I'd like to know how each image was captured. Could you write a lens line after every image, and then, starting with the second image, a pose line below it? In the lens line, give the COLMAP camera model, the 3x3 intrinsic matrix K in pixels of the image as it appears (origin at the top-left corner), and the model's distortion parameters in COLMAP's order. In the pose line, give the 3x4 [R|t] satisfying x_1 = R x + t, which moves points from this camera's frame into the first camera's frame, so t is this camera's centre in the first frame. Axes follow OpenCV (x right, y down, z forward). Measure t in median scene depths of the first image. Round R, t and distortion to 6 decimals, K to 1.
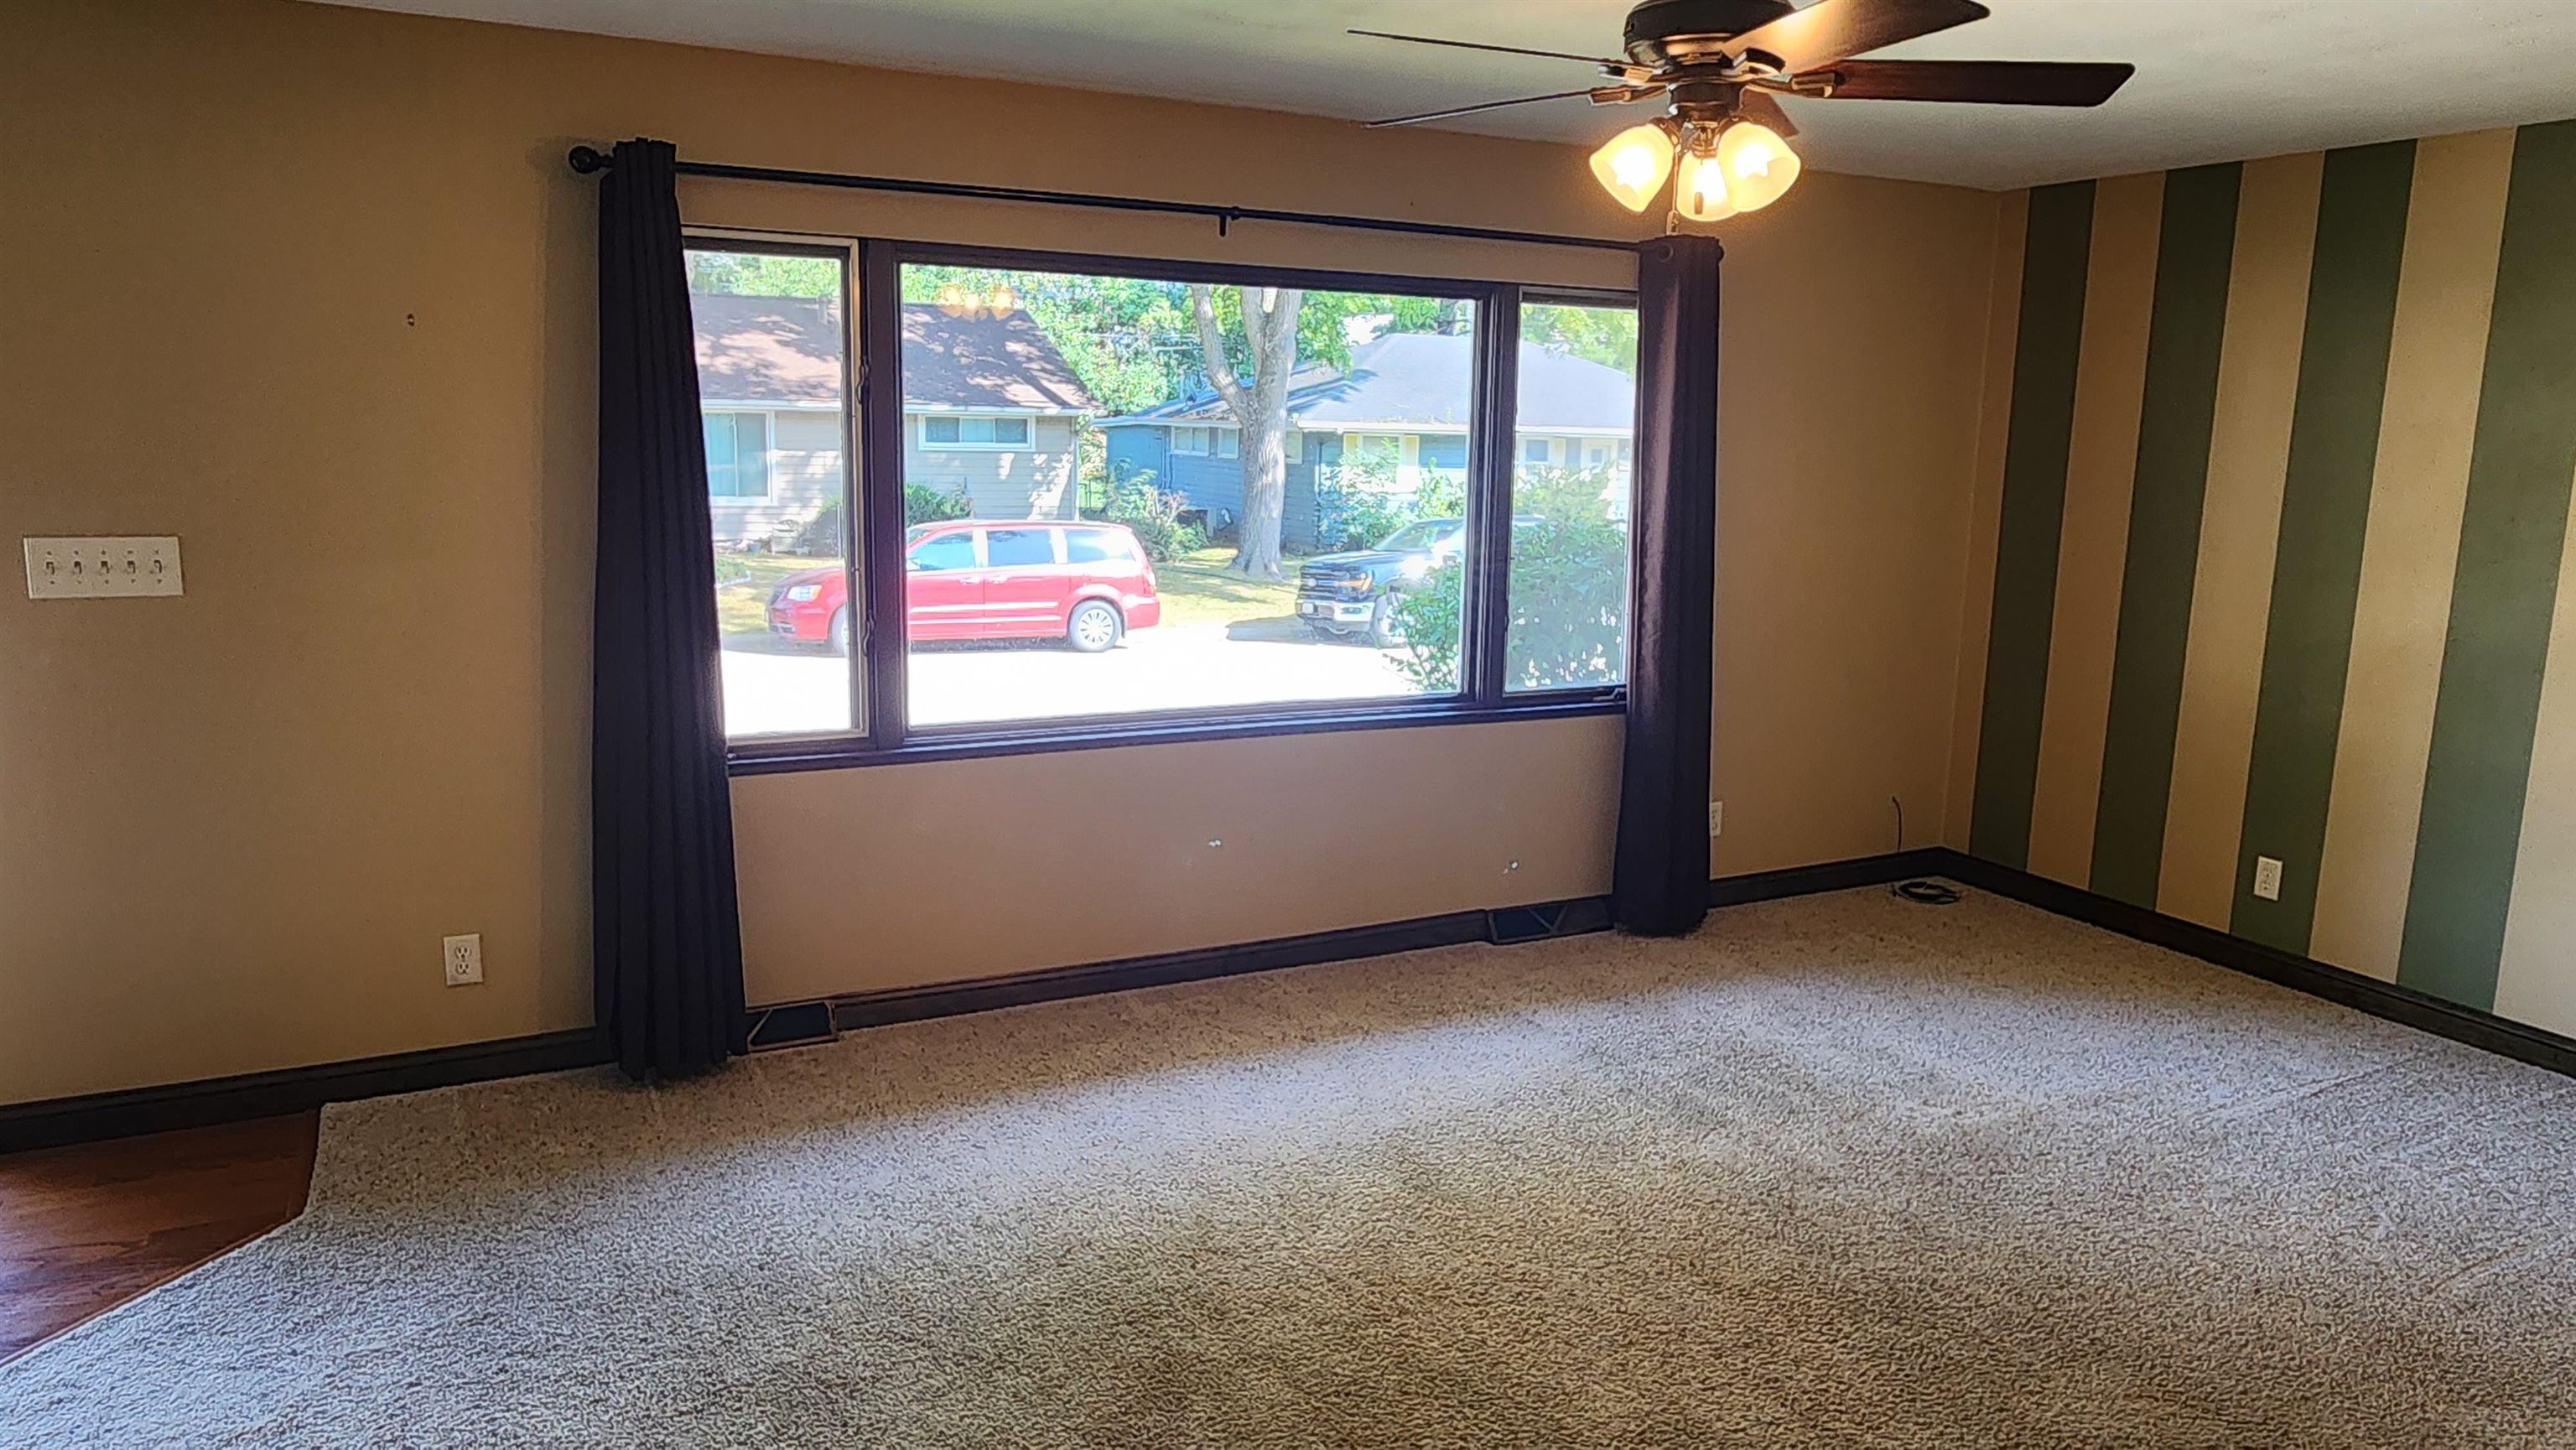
lens RADIAL K [[1617.1, 0, 1288.0], [0, 1617.1, 725.0], [0, 0, 1]] dist [0.004218, -0.005276]
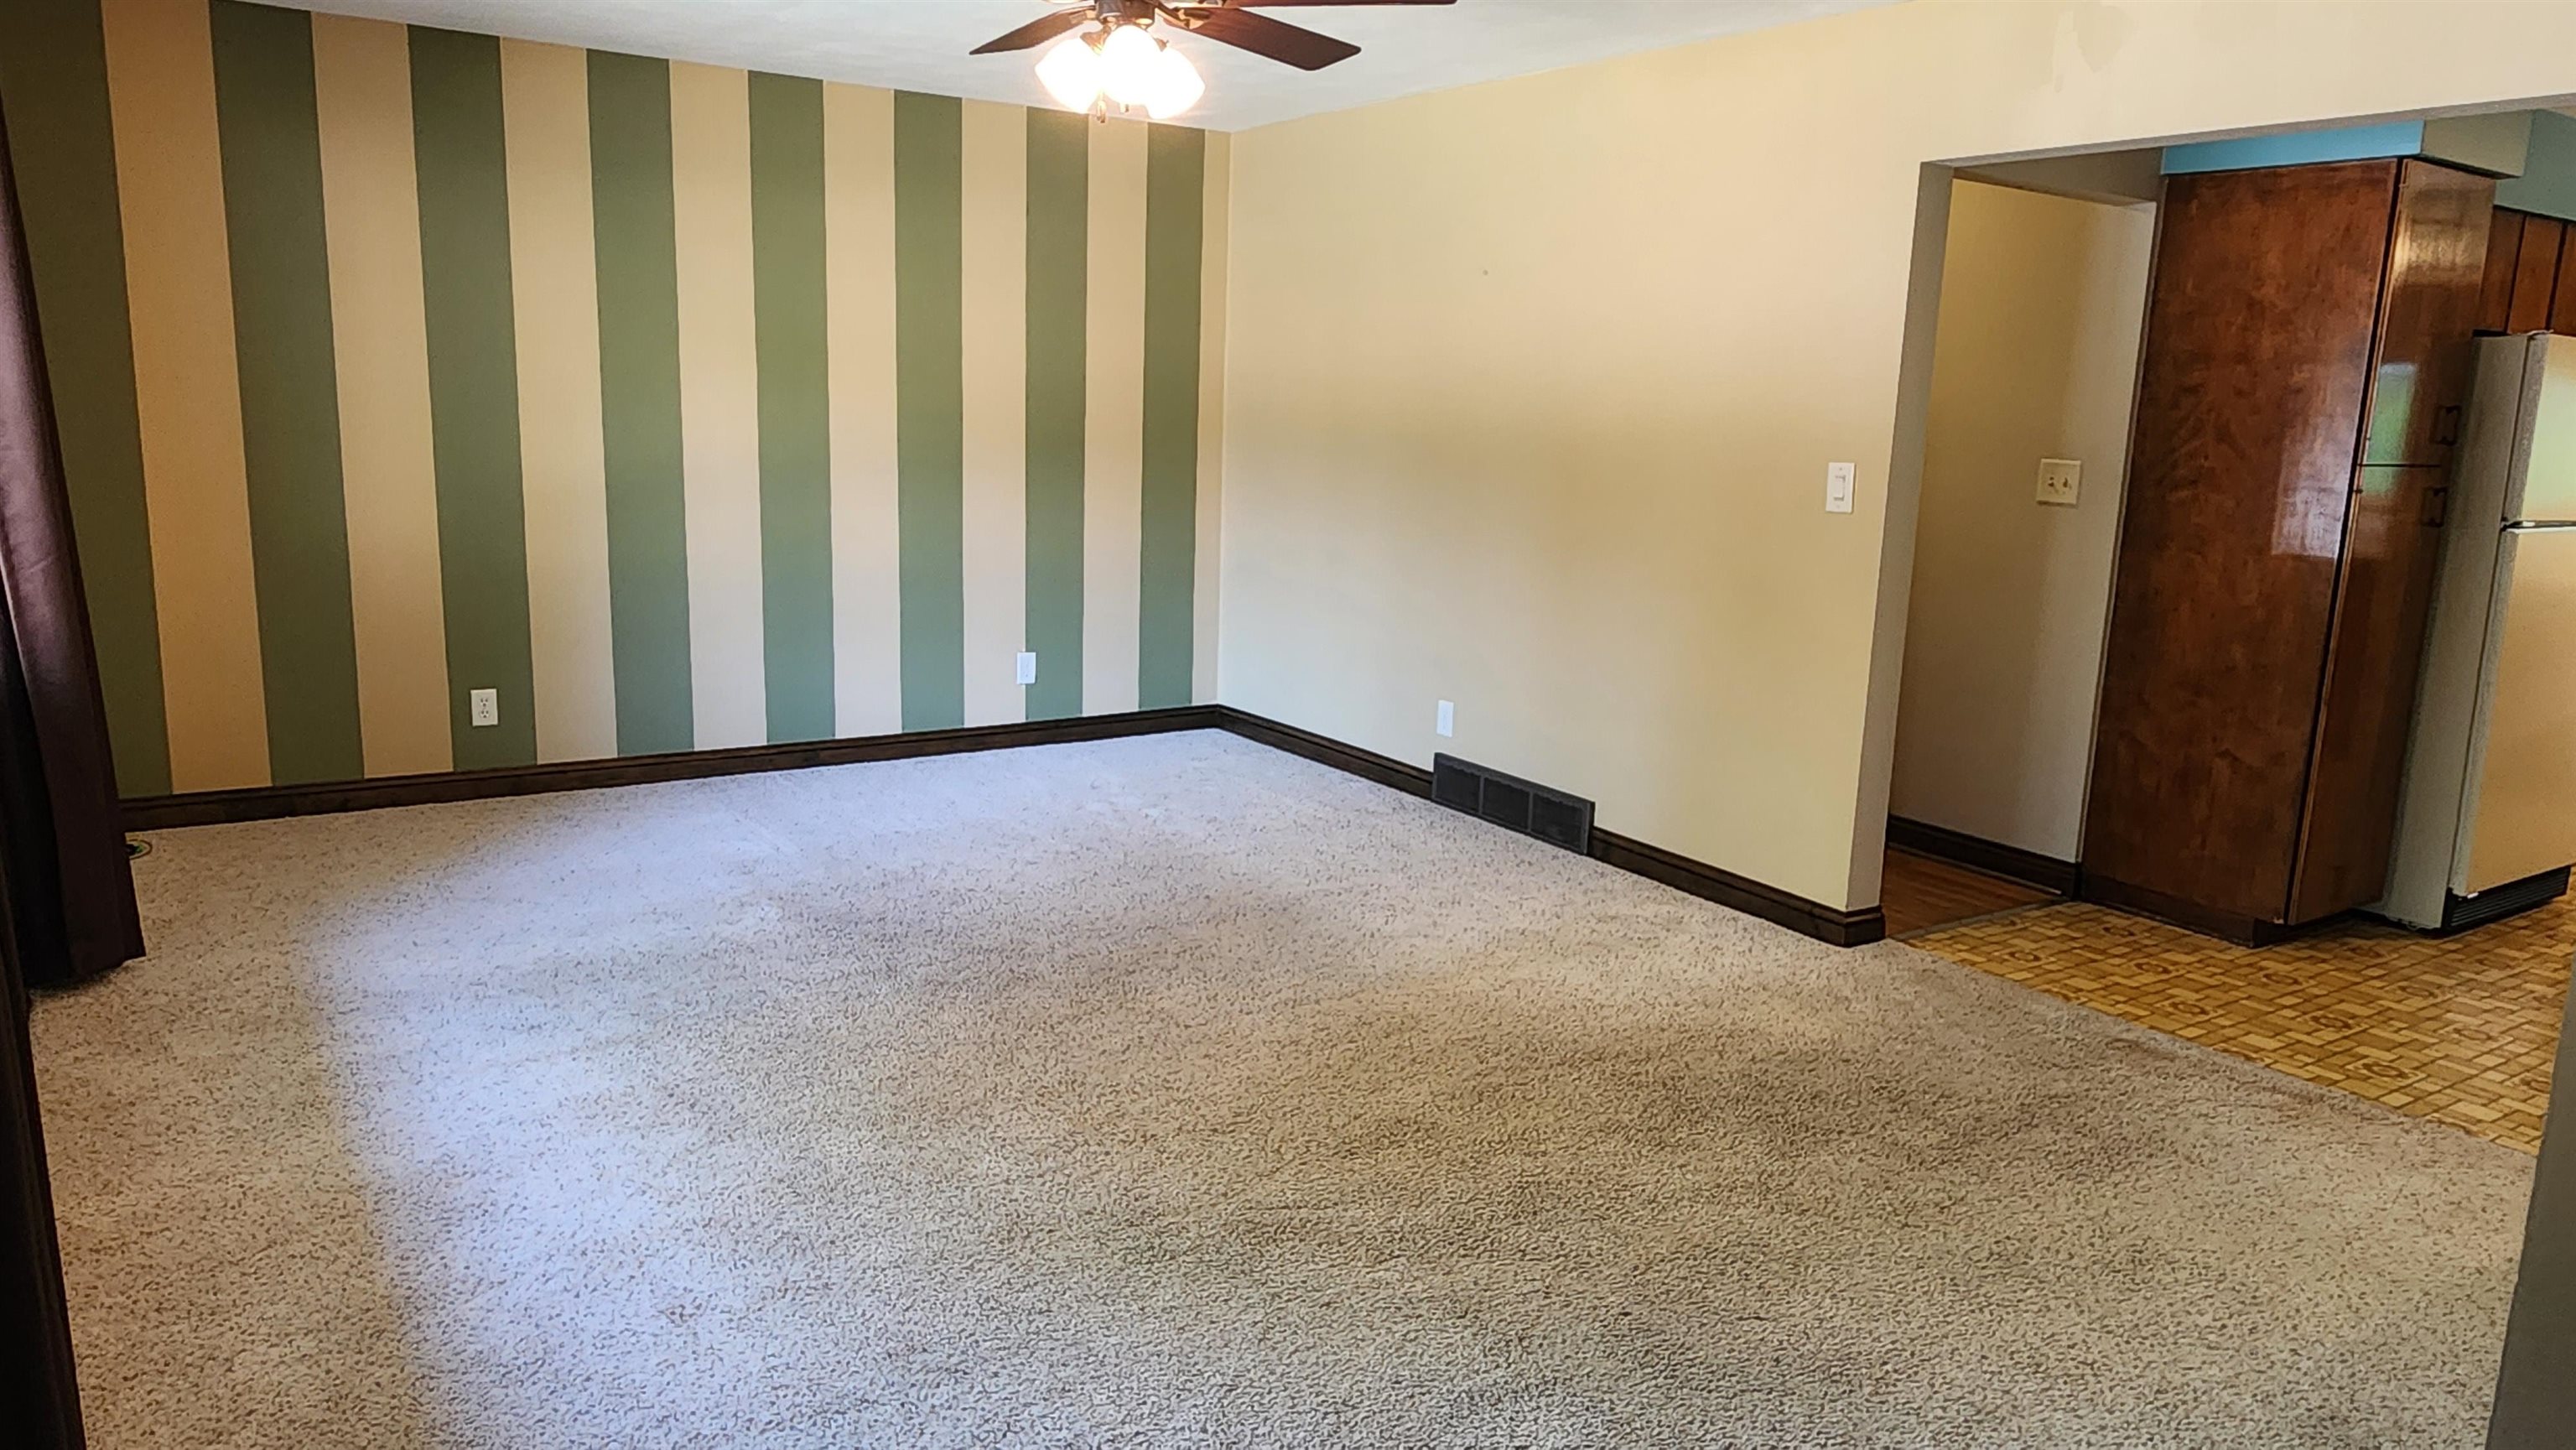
lens RADIAL K [[1617.1, 0, 1288.0], [0, 1617.1, 725.0], [0, 0, 1]] dist [0.004218, -0.005276]
pose [[-0.114260, -0.214200, 0.970084, -0.532432], [0.148532, 0.961820, 0.229870, -0.066509], [-0.982284, 0.170353, -0.078083, 0.564170]]
